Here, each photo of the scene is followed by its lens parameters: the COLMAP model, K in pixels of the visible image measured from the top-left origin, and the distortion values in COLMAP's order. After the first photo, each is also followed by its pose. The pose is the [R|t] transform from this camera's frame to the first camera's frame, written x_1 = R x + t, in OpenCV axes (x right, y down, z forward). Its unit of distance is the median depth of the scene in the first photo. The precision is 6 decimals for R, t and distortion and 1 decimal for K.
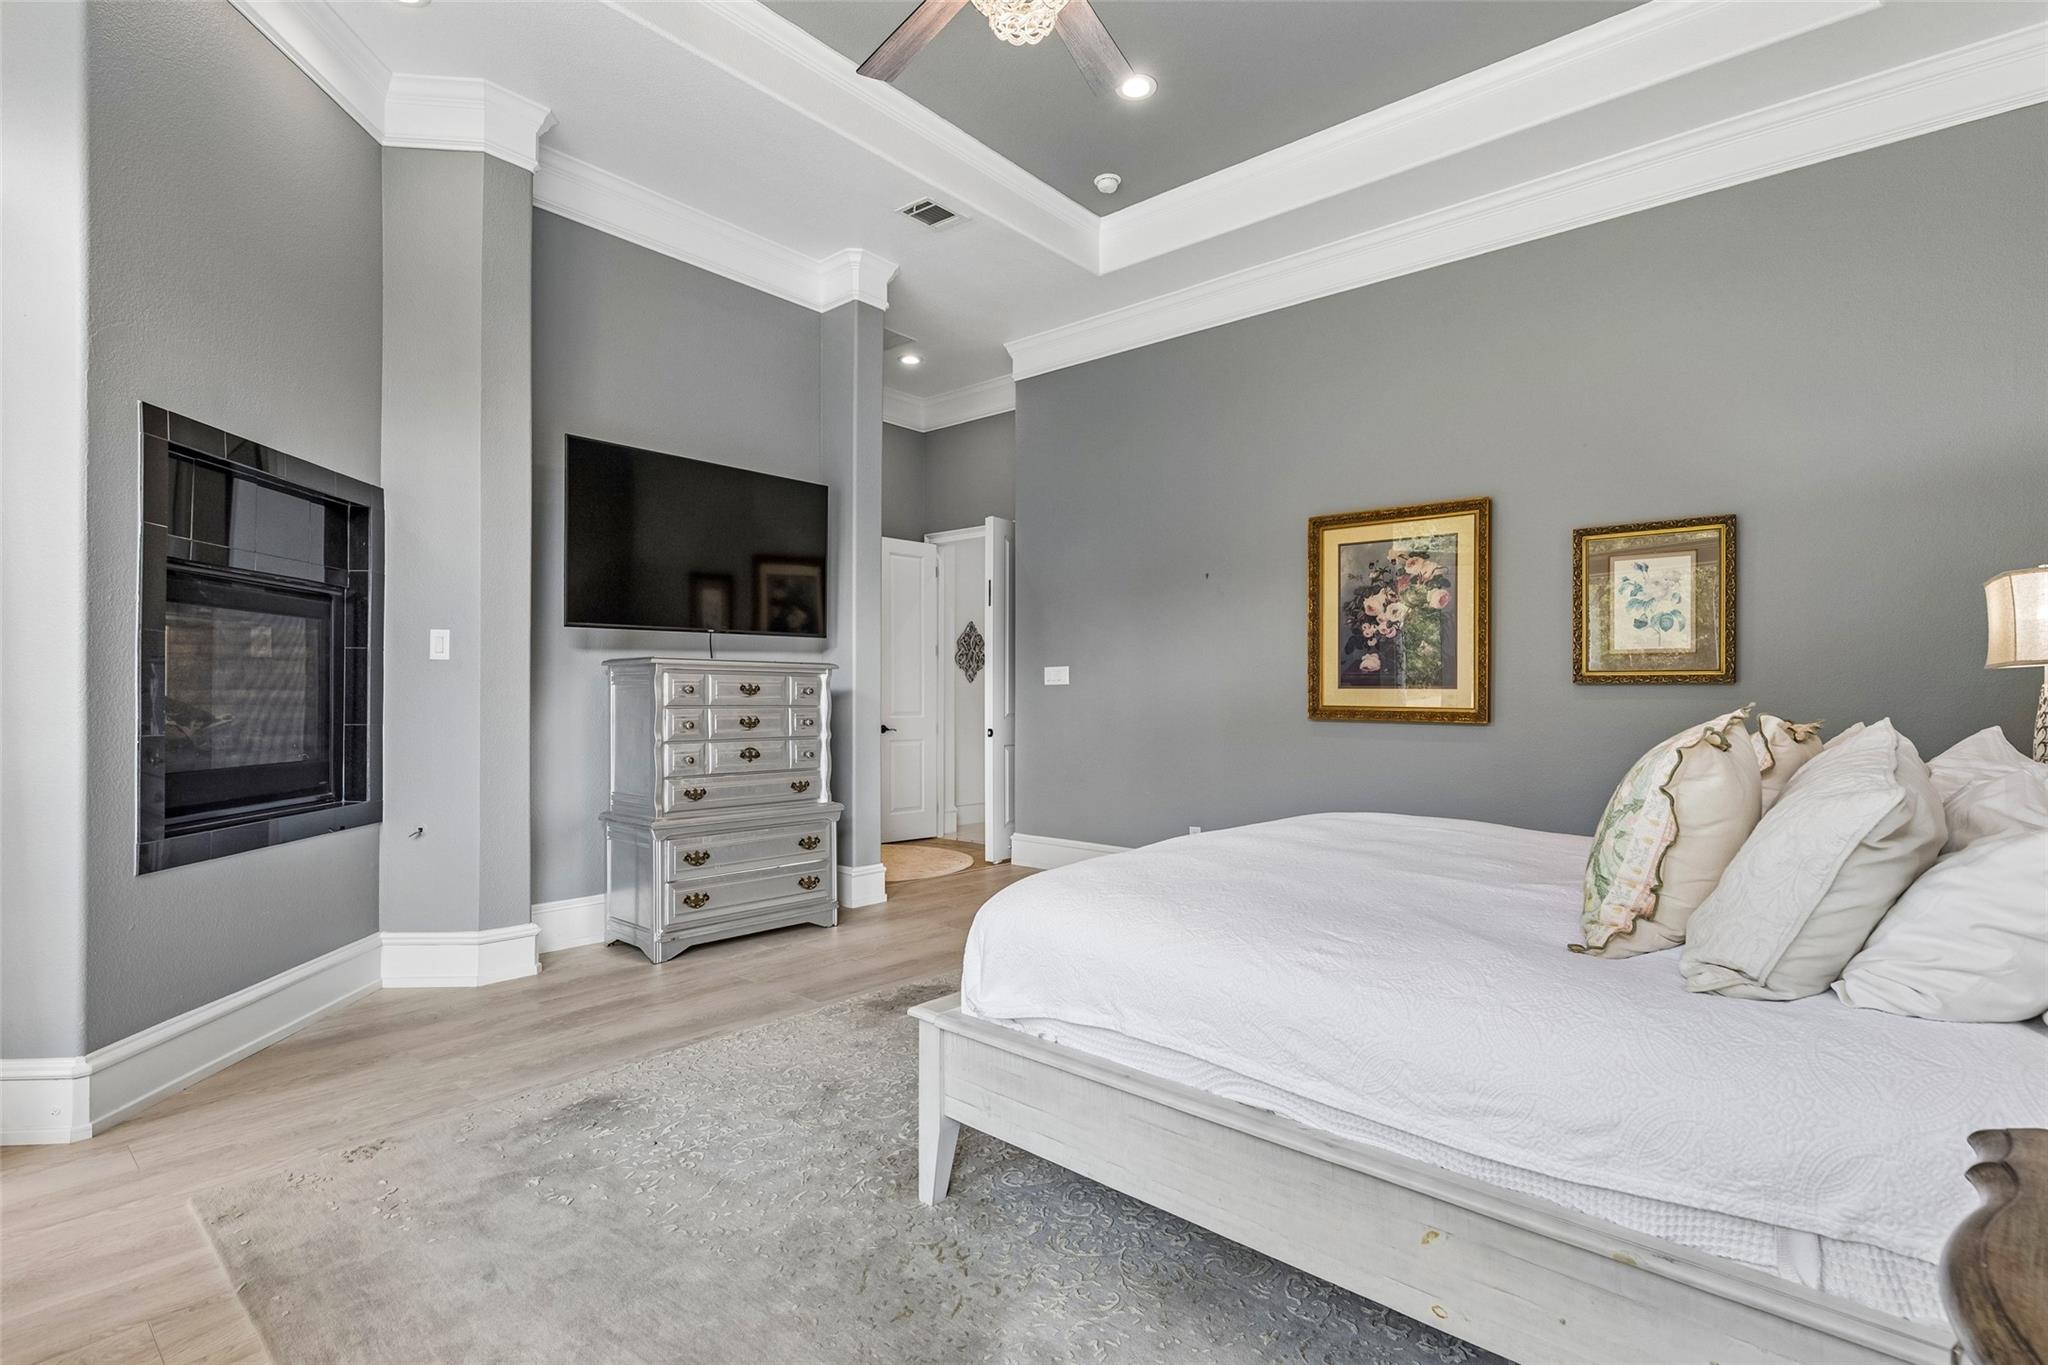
lens RADIAL K [[995.5, 0, 1025.2], [0, 995.5, 684.2], [0, 0, 1]] dist [0.003365, 0.000399]
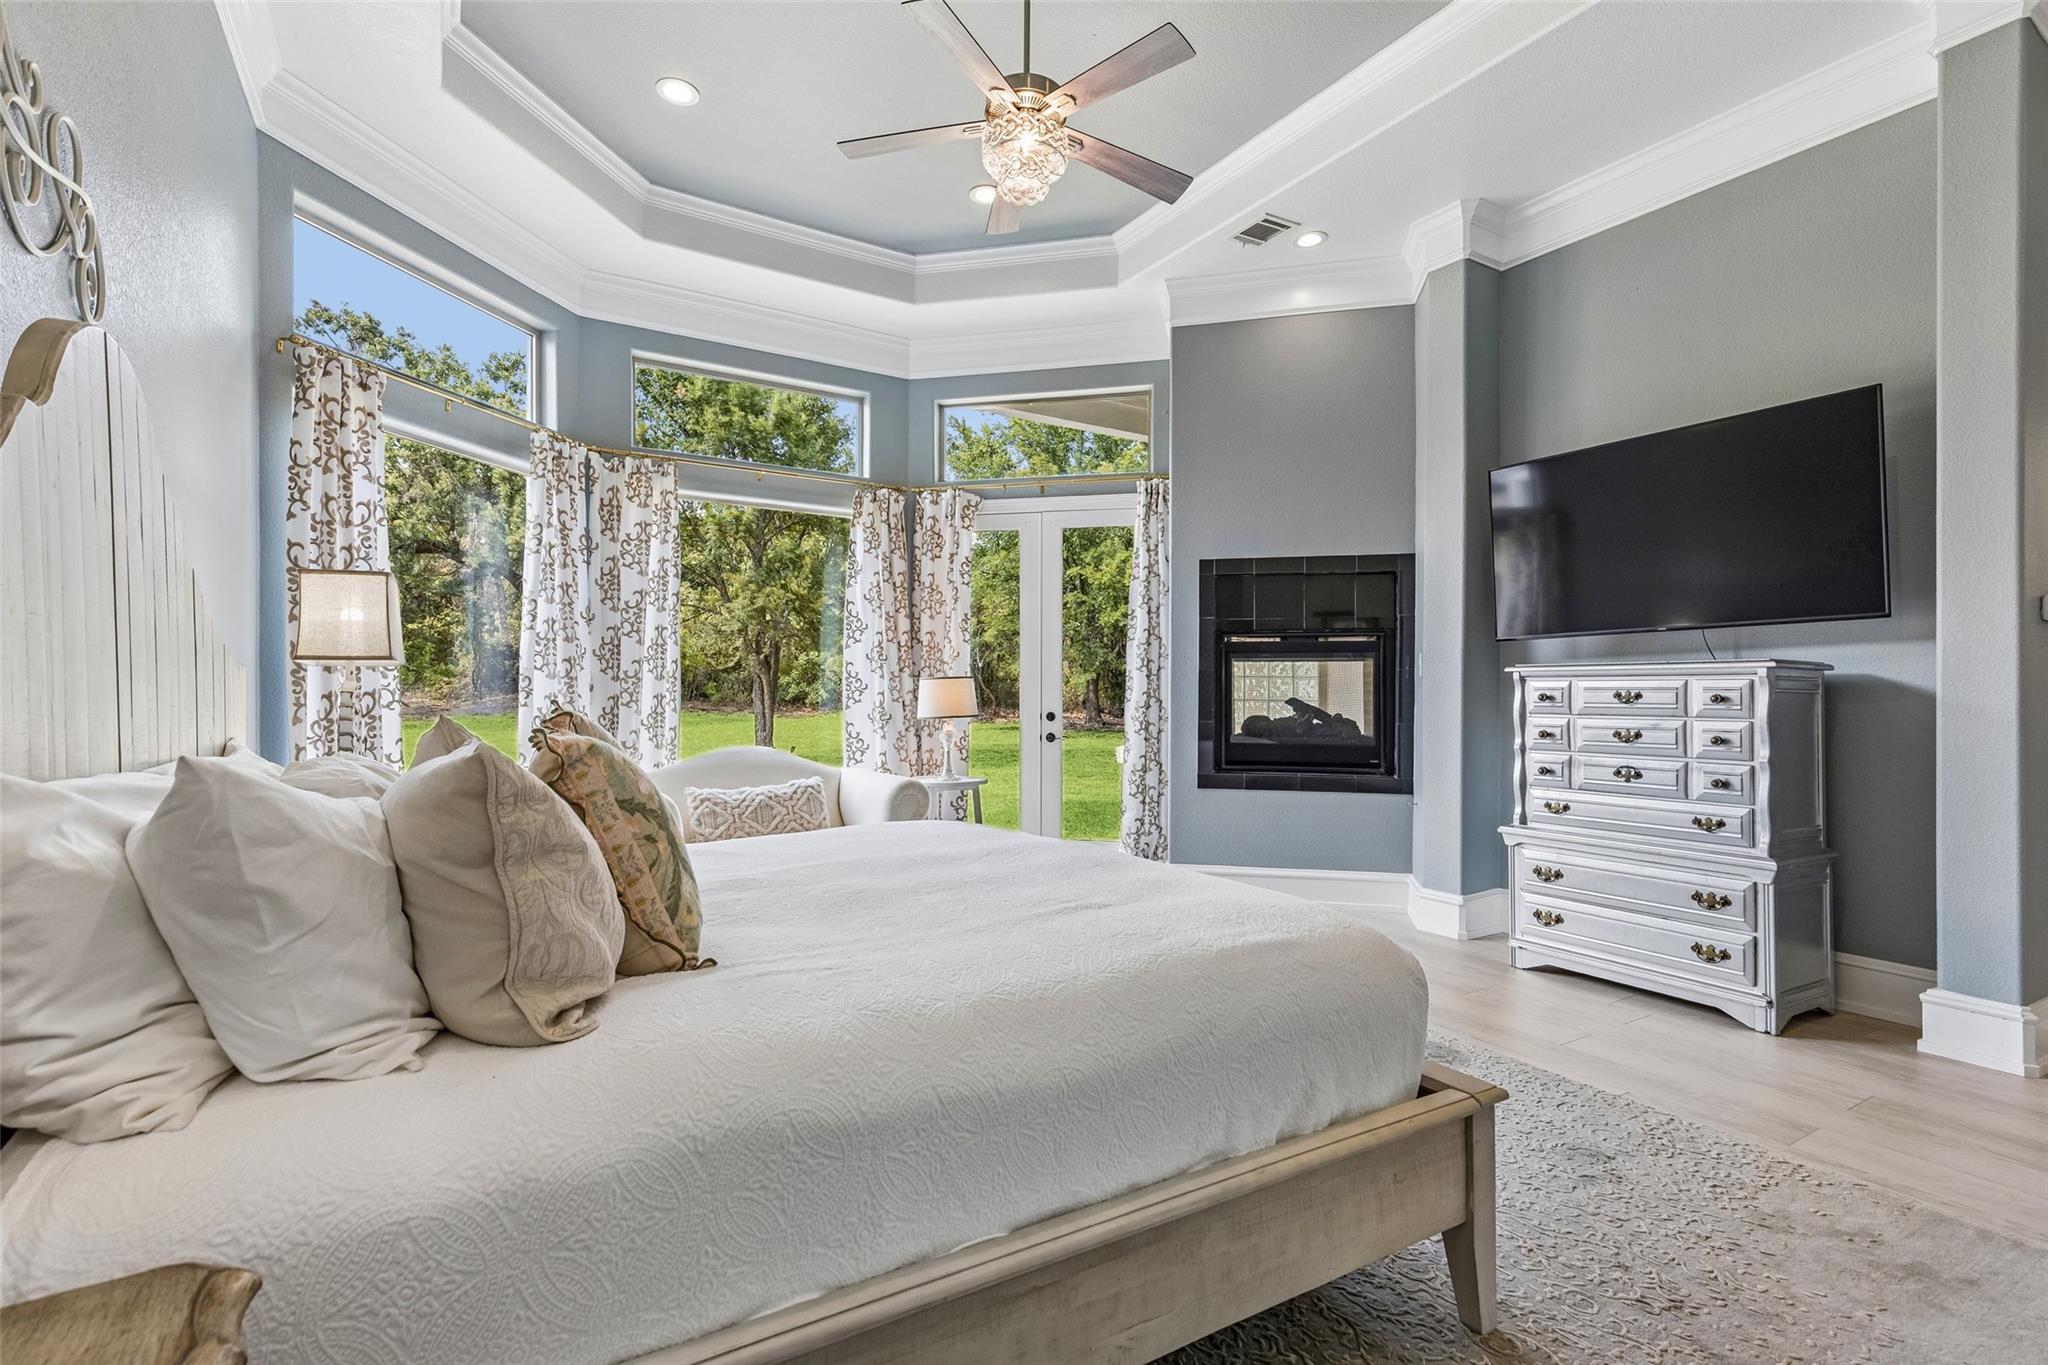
lens RADIAL K [[934.6, 0, 1025.0], [0, 934.6, 695.7], [0, 0, 1]] dist [0.002385, -0.000023]
pose [[-0.320525, -0.004999, -0.947227, 0.673778], [0.008127, 0.999935, -0.008027, 0.007360], [0.947205, -0.010271, -0.320463, 0.807798]]
